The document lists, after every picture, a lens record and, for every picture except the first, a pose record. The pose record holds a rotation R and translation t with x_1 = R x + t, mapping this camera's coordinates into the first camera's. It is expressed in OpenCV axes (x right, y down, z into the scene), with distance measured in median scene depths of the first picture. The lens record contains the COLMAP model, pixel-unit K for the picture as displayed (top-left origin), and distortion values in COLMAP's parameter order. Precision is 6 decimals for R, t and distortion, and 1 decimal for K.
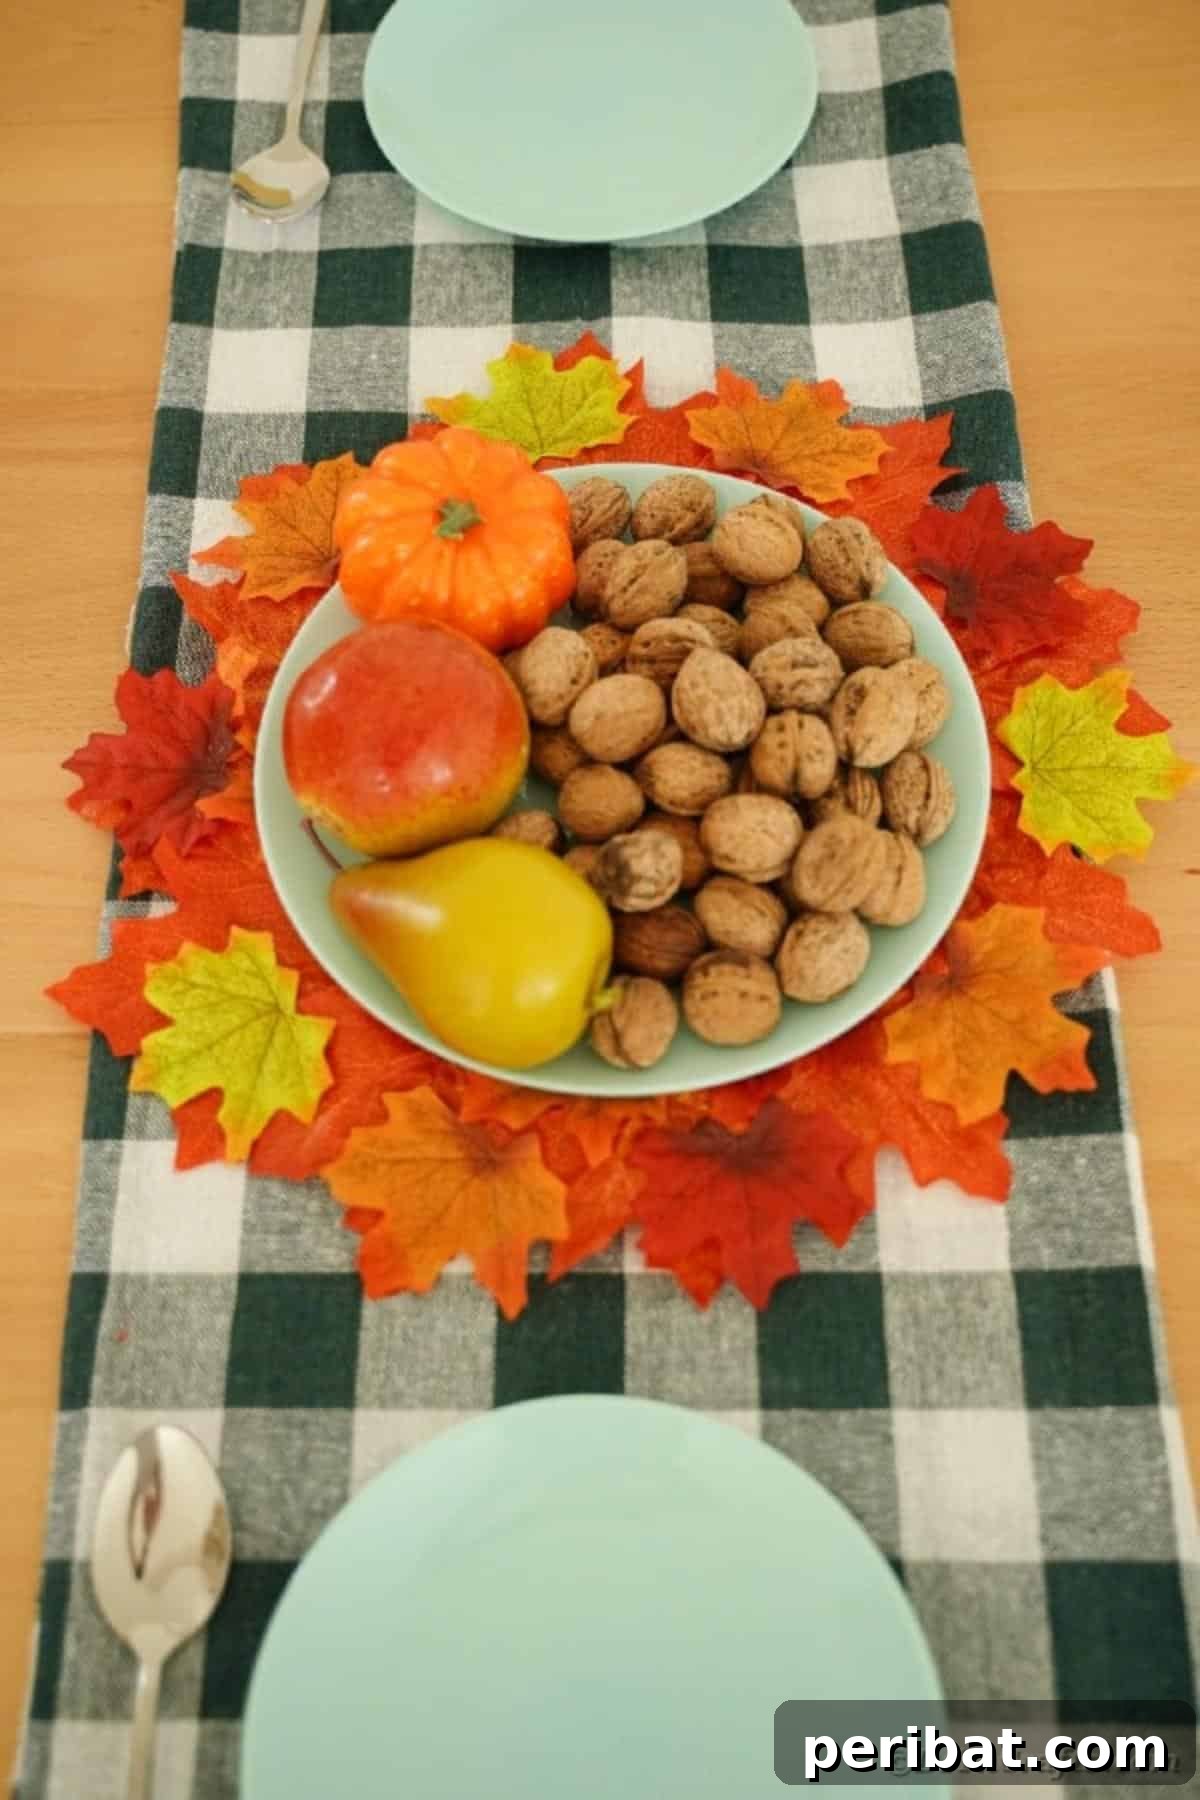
lens RADIAL K [[1827.9, 0, 600.0], [0, 1827.9, 900.0], [0, 0, 1]] dist [-0.090005, 0.265227]
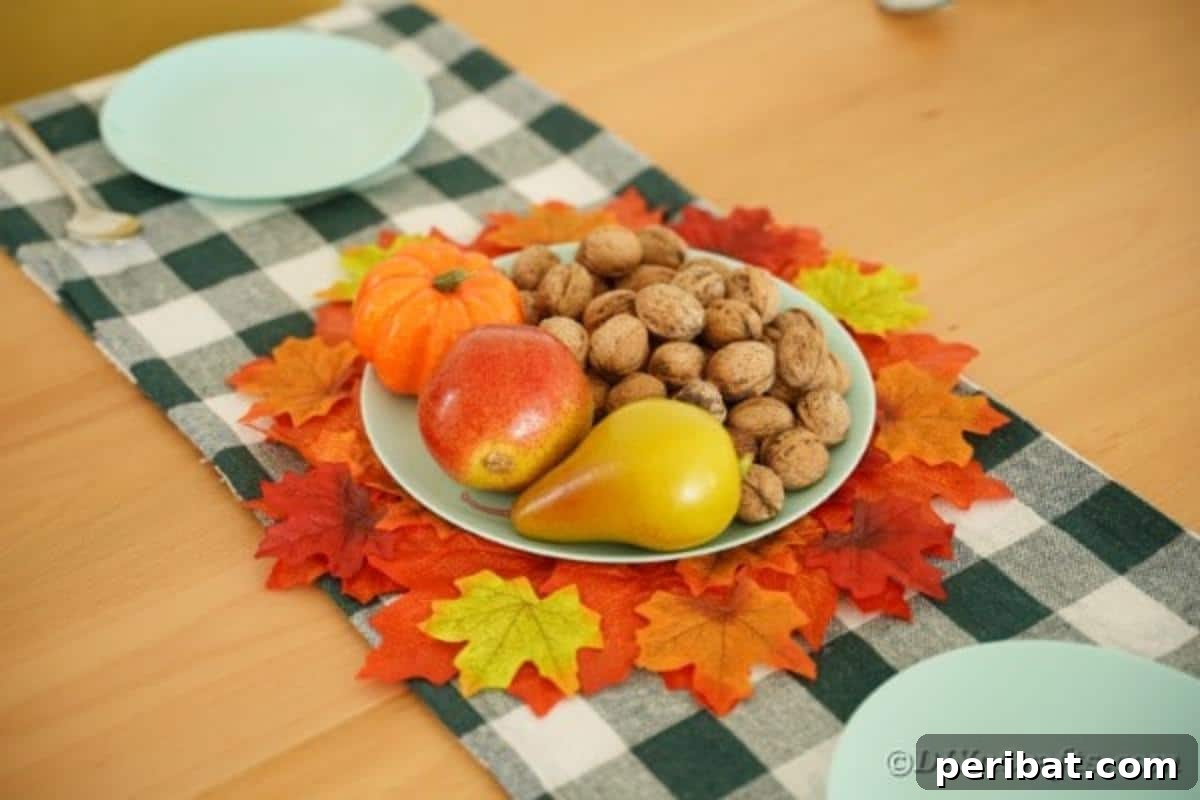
lens RADIAL K [[1699.5, 0, 600.0], [0, 1699.5, 400.0], [0, 0, 1]] dist [0.097392, 0.013452]
pose [[0.827912, -0.357511, 0.432142, -0.630196], [0.496569, 0.825439, -0.268457, 0.303875], [-0.260730, 0.436848, 0.860920, -0.157358]]
